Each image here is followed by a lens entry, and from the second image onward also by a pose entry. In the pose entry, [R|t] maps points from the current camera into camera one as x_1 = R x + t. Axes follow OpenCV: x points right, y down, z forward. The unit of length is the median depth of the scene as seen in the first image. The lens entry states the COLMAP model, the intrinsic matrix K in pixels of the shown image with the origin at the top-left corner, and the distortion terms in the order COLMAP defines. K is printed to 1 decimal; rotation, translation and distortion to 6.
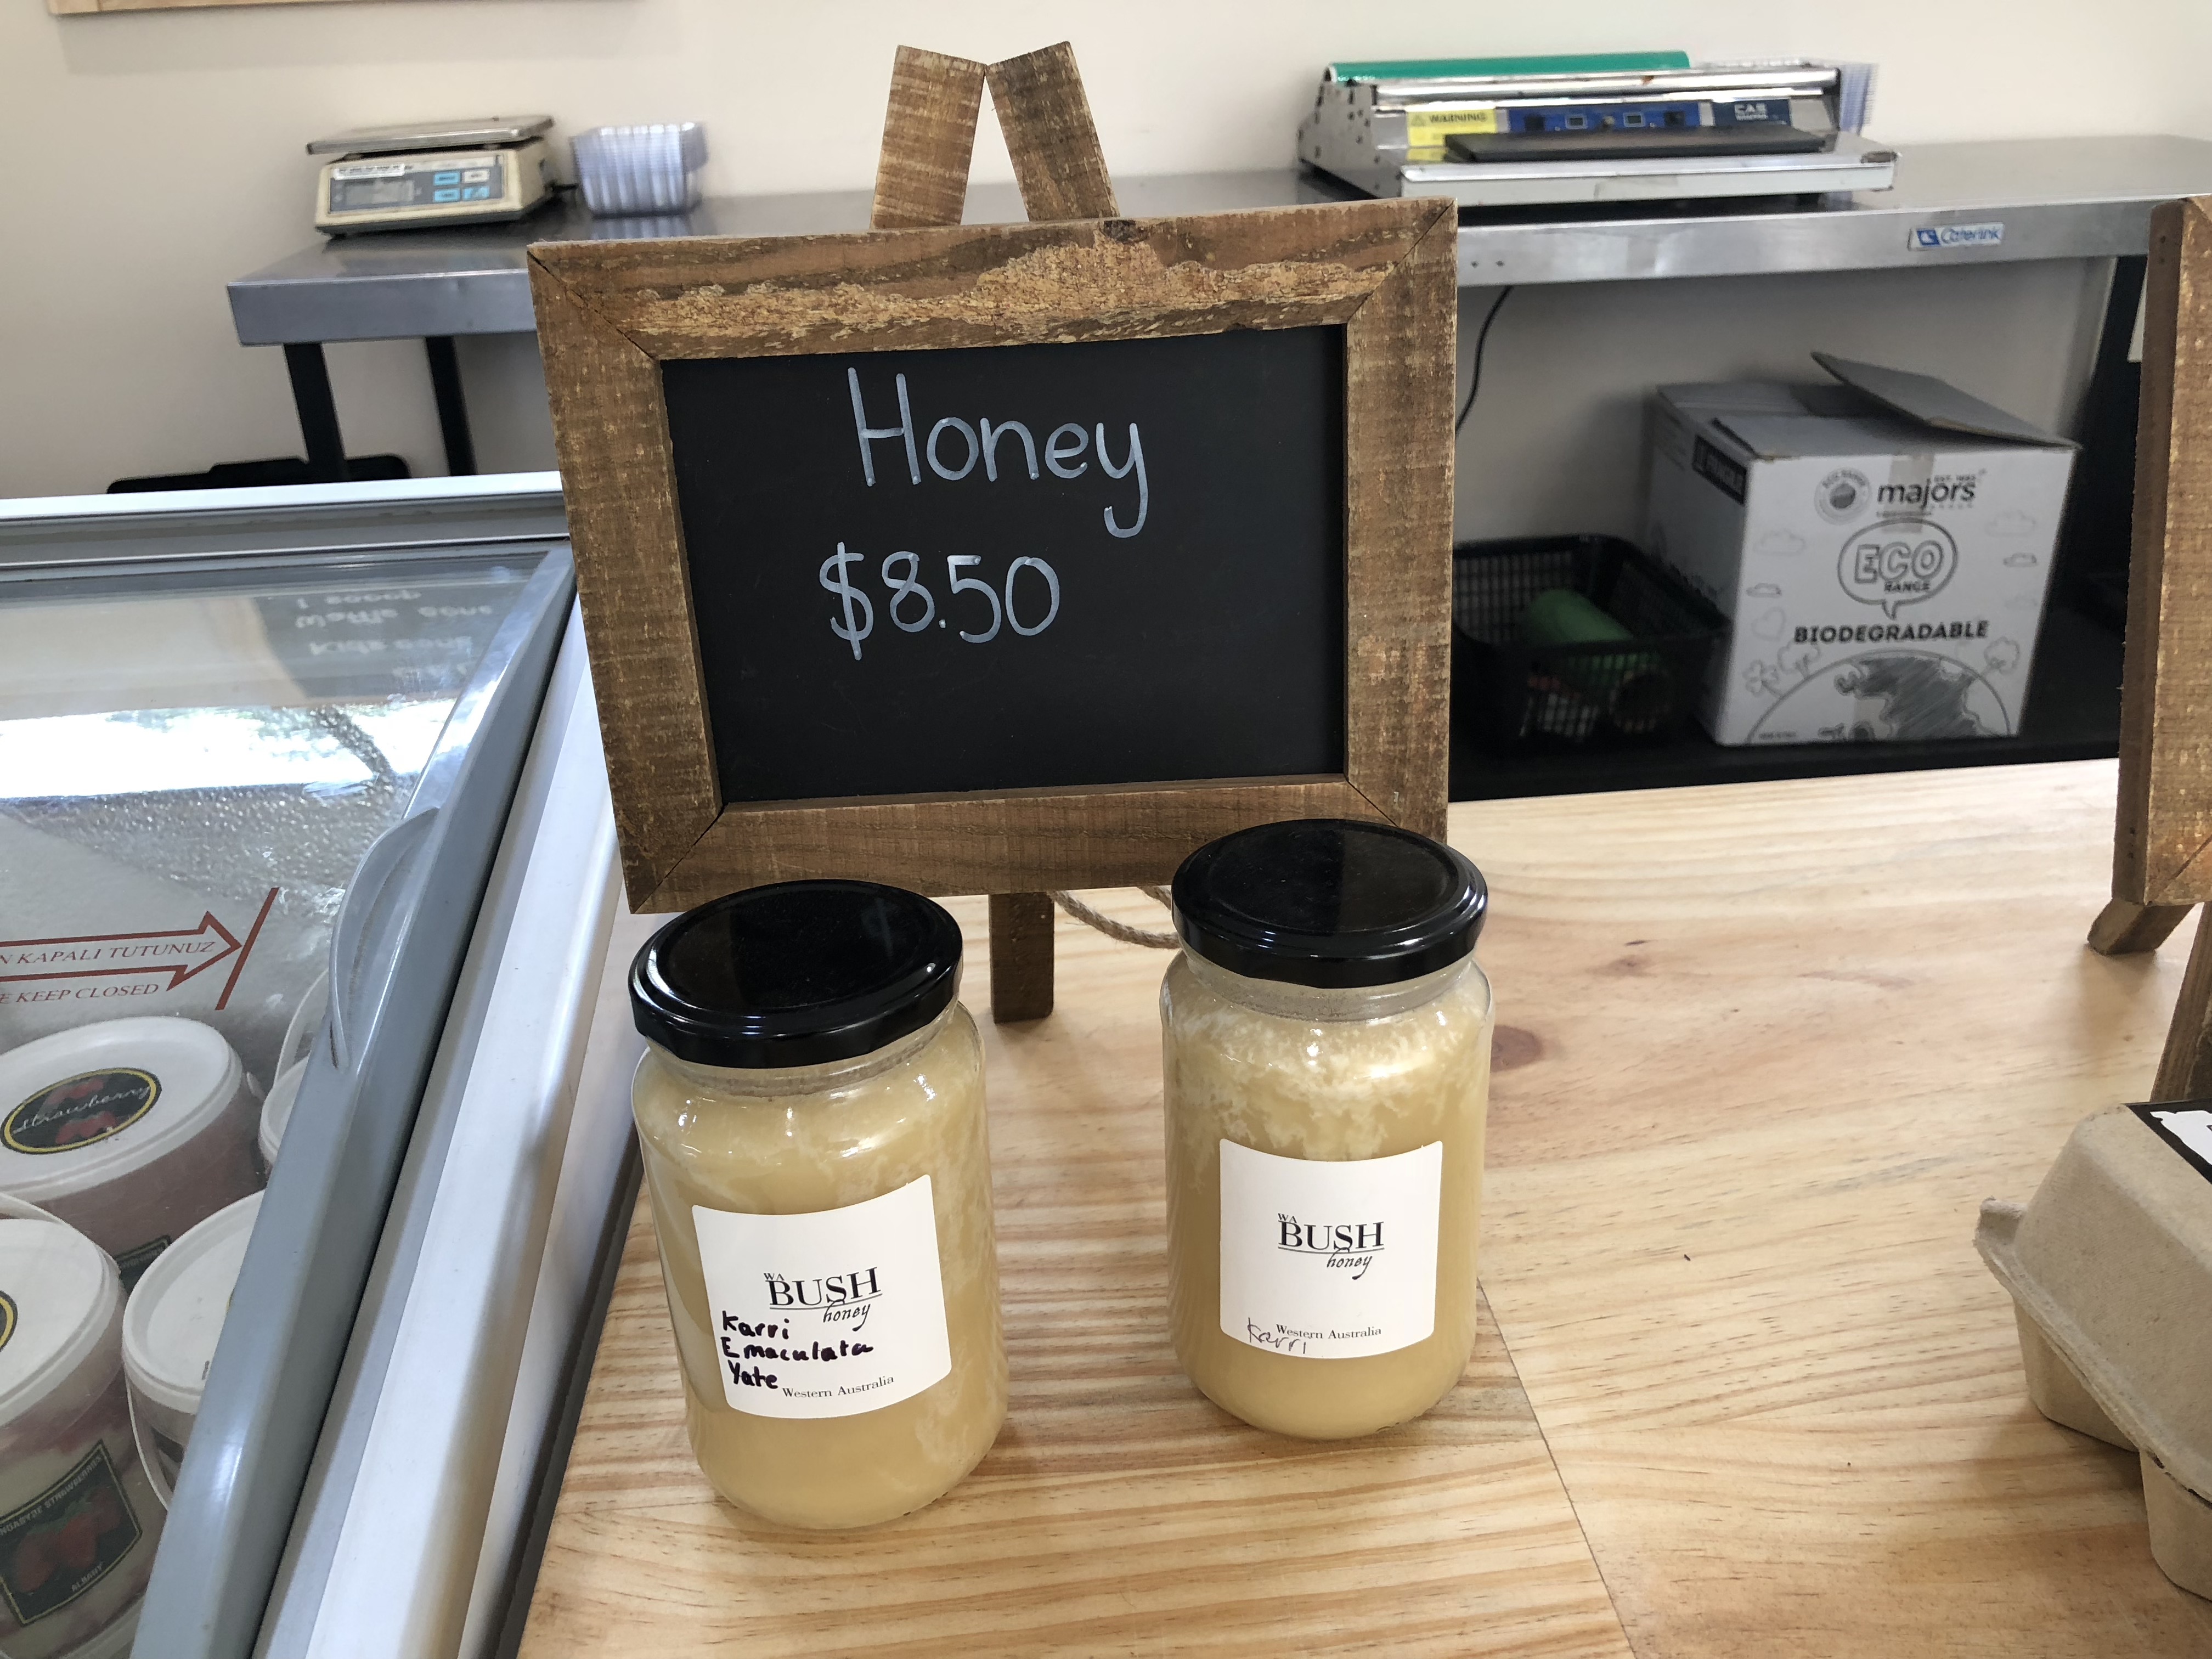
lens RADIAL K [[1901.4, 0, 1106.0], [0, 1901.4, 829.5], [0, 0, 1]] dist [0.030442, -0.031389]
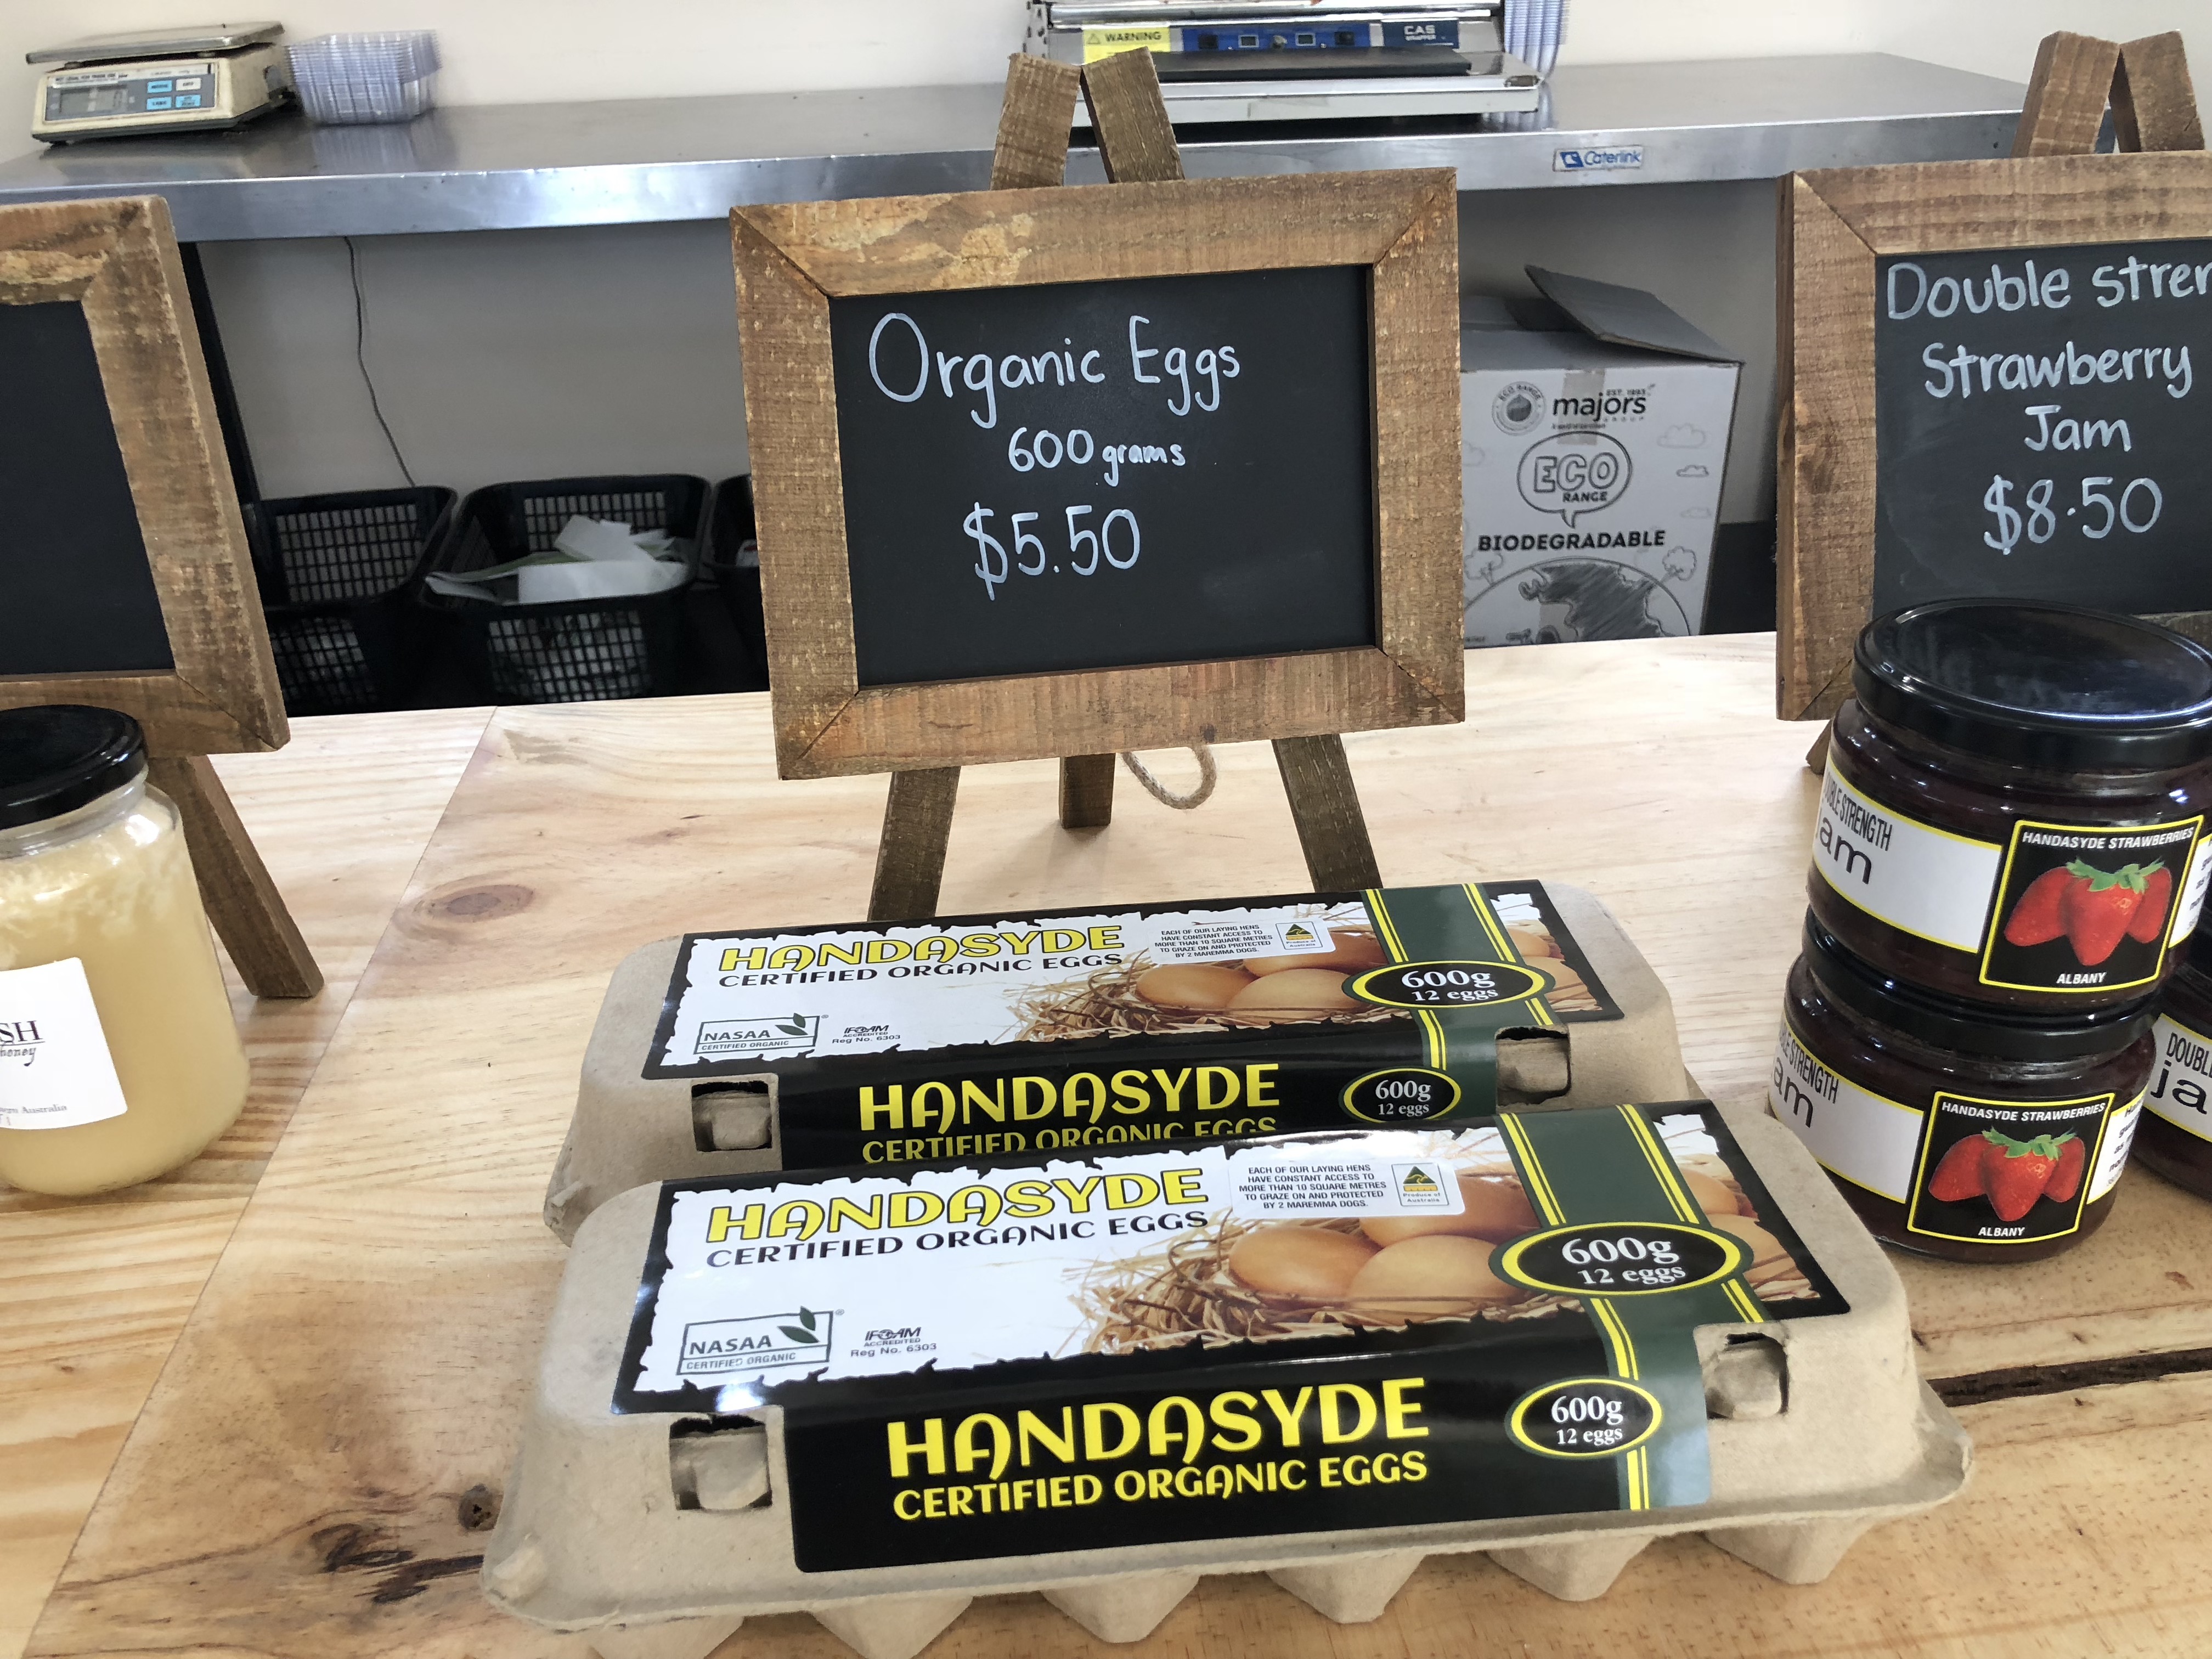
lens RADIAL K [[1901.4, 0, 1106.0], [0, 1901.4, 829.5], [0, 0, 1]] dist [0.030442, -0.031389]
pose [[0.999975, 0.006001, 0.003692, 0.163699], [-0.006188, 0.998580, 0.052920, 0.001151], [-0.003369, -0.052941, 0.998592, -0.052656]]
